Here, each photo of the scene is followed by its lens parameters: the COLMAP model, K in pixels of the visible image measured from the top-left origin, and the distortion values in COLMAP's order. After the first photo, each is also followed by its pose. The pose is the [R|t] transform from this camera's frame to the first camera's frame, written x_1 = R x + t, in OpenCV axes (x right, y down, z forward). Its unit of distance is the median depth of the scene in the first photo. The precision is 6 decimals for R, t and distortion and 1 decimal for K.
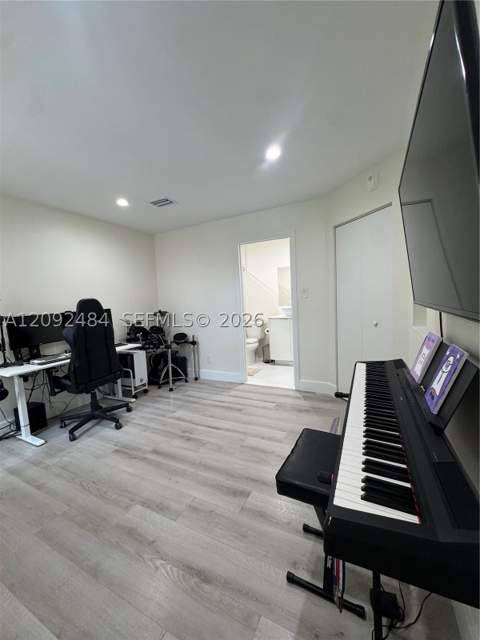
lens RADIAL K [[254.7, 0, 240.0], [0, 254.7, 320.0], [0, 0, 1]] dist [-0.002335, -0.000028]
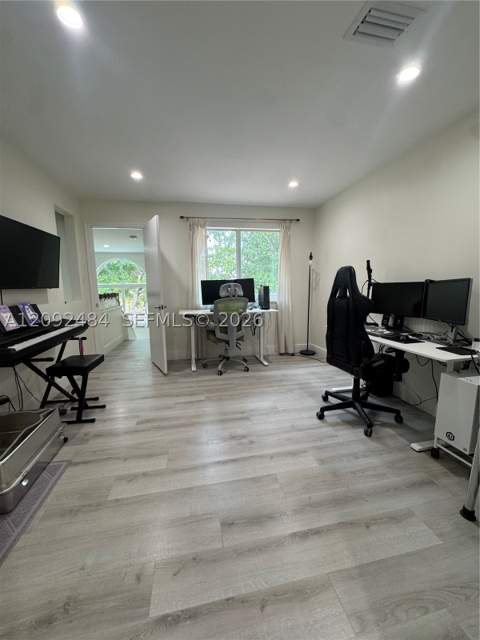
lens RADIAL K [[254.7, 0, 240.0], [0, 254.7, 320.0], [0, 0, 1]] dist [-0.002335, -0.000028]
pose [[-0.779983, 0.141851, -0.609512, 0.228365], [0.000498, 0.974112, 0.226067, -0.102834], [0.625800, 0.176025, -0.759861, 1.467503]]
